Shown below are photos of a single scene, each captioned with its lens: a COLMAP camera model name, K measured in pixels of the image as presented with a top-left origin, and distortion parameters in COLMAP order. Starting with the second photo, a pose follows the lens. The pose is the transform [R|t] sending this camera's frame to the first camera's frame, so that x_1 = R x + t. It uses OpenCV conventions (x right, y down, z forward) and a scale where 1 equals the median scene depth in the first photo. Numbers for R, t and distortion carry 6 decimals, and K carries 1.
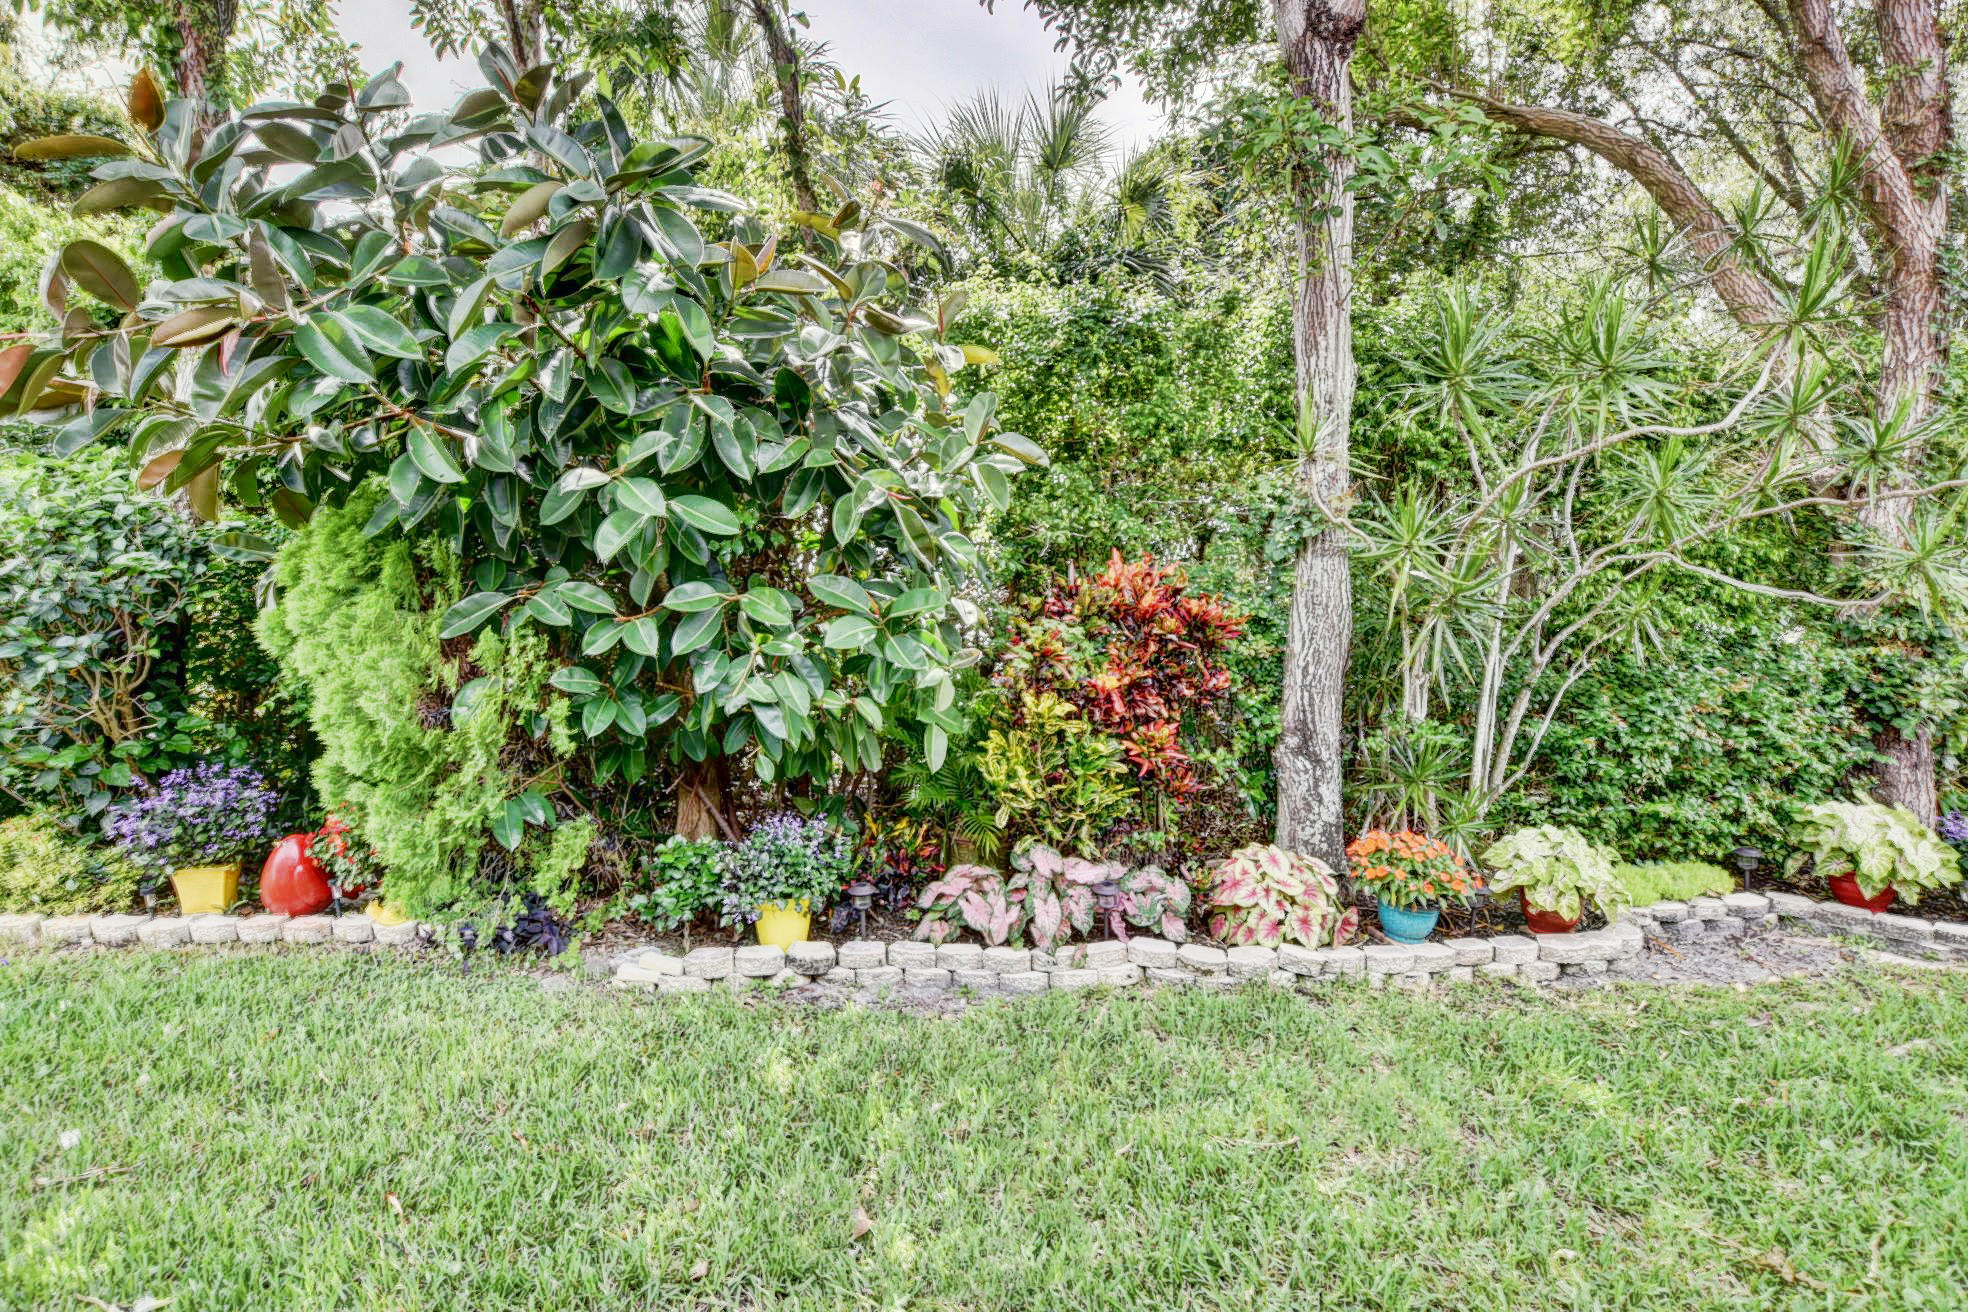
lens RADIAL K [[899.4, 0, 967.5], [0, 899.4, 686.8], [0, 0, 1]] dist [-0.033384, 0.002195]
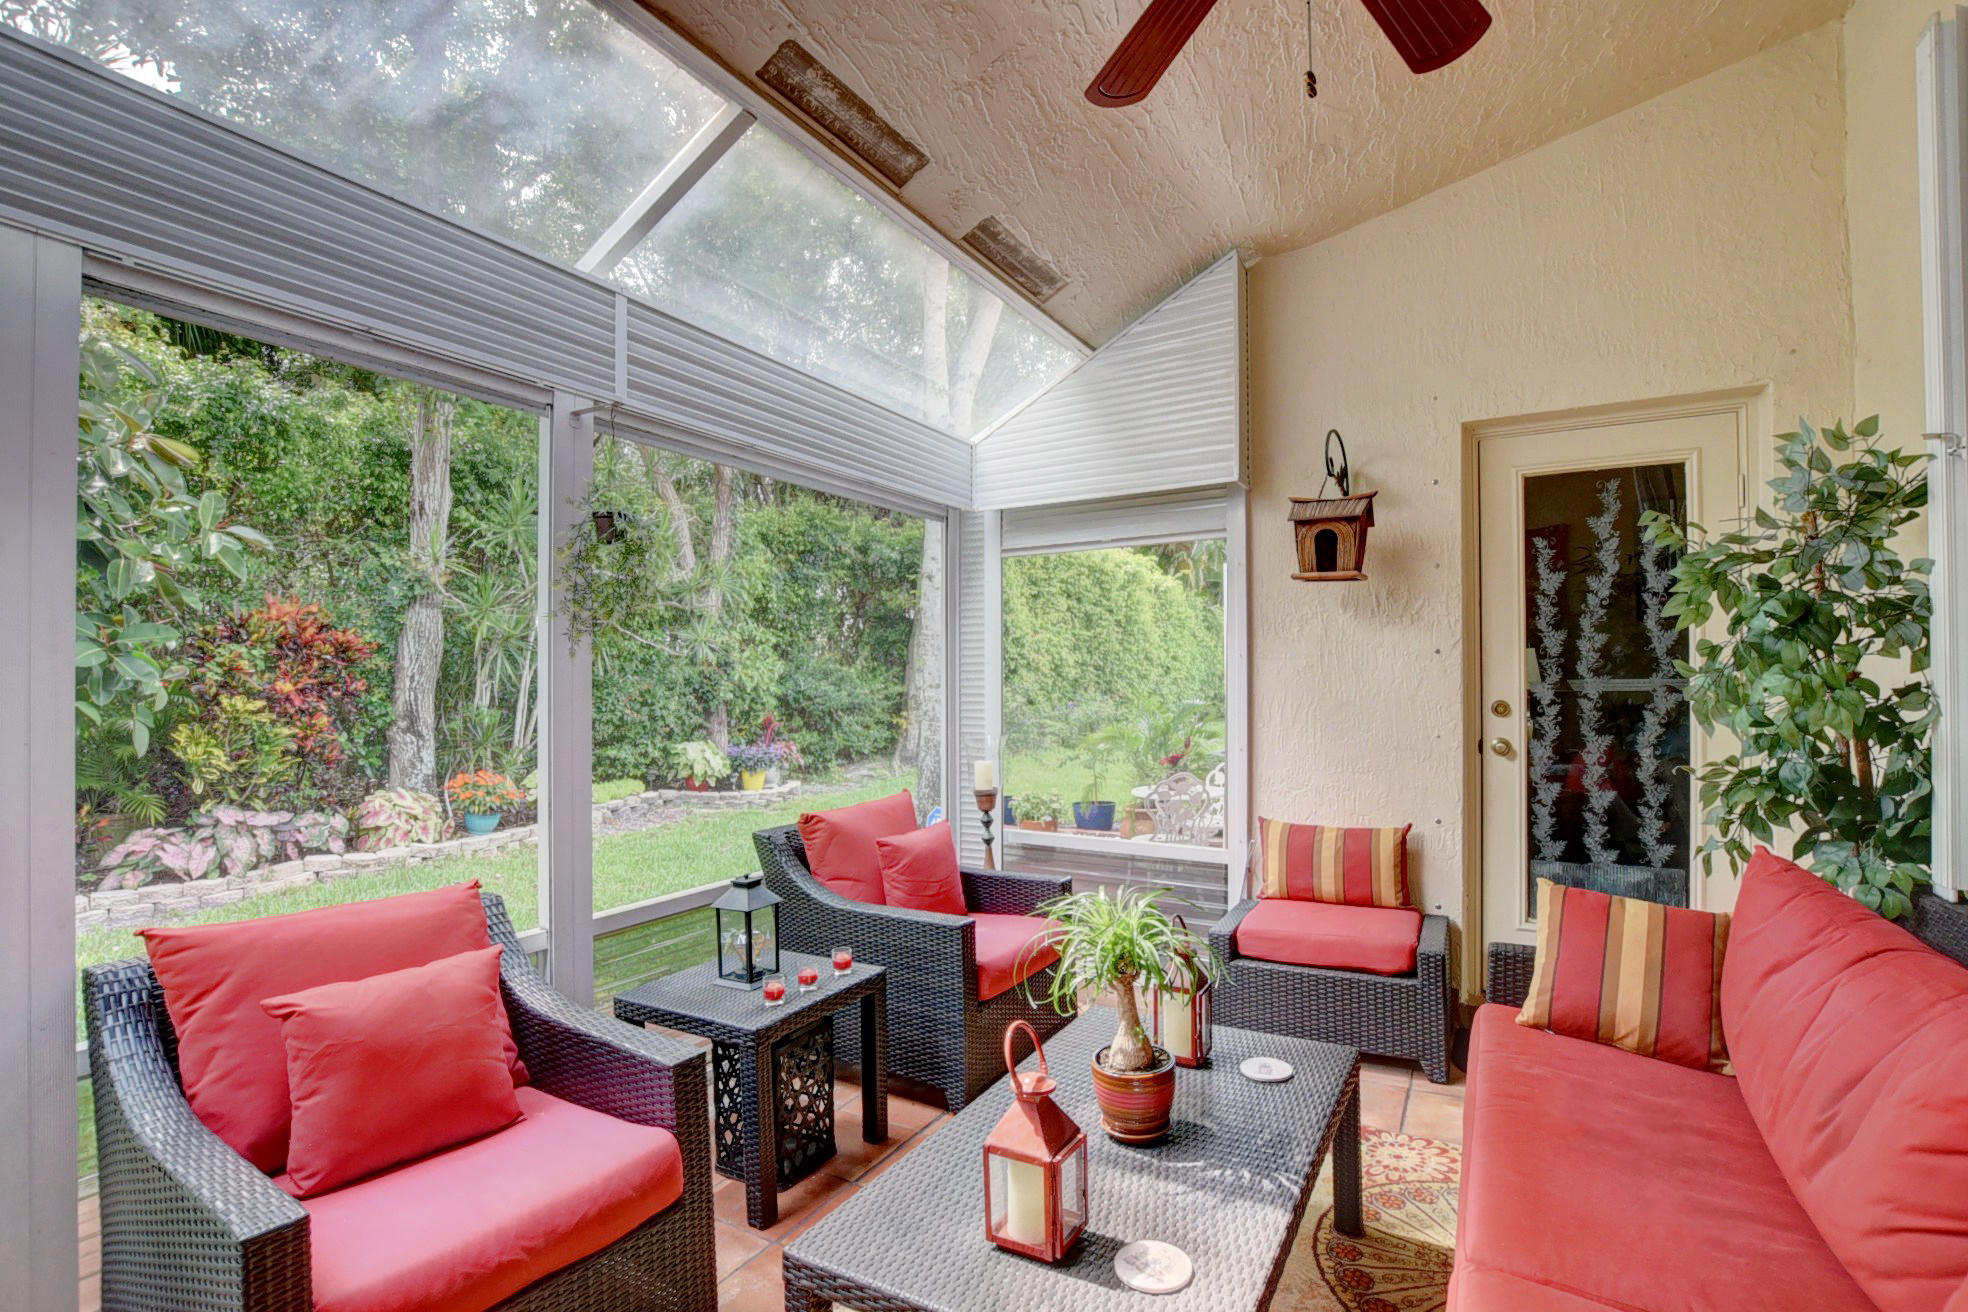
lens RADIAL K [[899.4, 0, 984.3], [0, 899.4, 667.3], [0, 0, 1]] dist [-0.033384, 0.002195]
pose [[0.503361, 0.010593, 0.864011, -0.491836], [0.003234, 0.999895, -0.014143, -0.013526], [-0.864070, 0.009913, 0.503274, -0.691653]]
